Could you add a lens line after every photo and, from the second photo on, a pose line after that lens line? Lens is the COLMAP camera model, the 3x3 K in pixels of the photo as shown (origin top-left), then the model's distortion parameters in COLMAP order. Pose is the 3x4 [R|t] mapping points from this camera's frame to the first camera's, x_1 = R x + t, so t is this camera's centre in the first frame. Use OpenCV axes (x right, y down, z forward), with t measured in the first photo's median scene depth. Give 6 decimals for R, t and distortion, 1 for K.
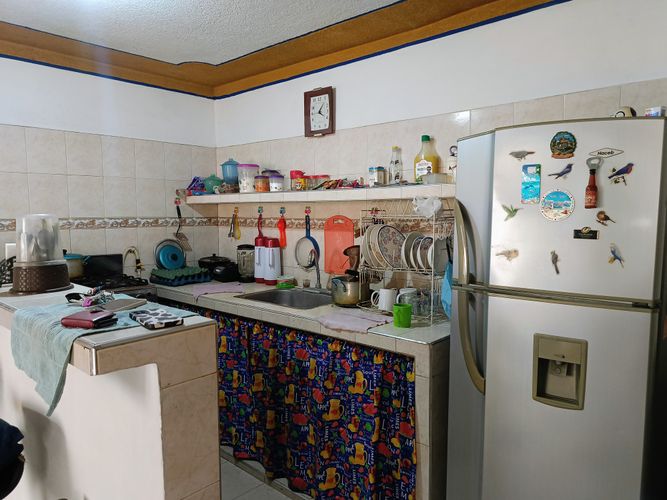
lens RADIAL K [[460.3, 0, 333.5], [0, 460.3, 250.0], [0, 0, 1]] dist [0.006520, -0.006958]
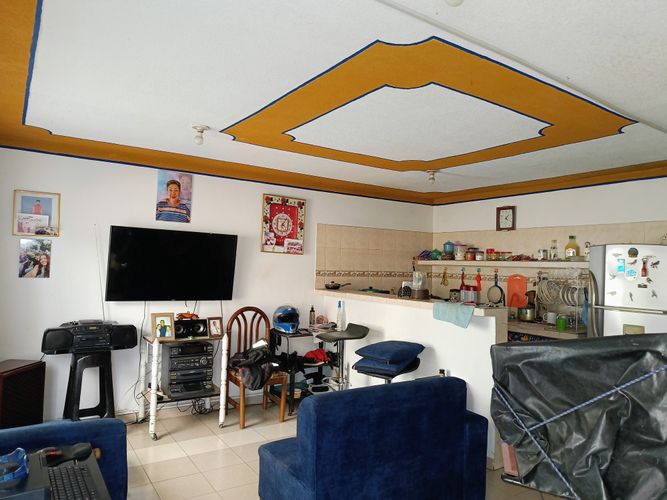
lens RADIAL K [[460.3, 0, 333.5], [0, 460.3, 250.0], [0, 0, 1]] dist [0.006520, -0.006958]
pose [[0.970345, 0.020557, -0.240848, -0.286191], [-0.048544, 0.992650, -0.110854, 0.072687], [0.236799, 0.119258, 0.964211, -1.043954]]
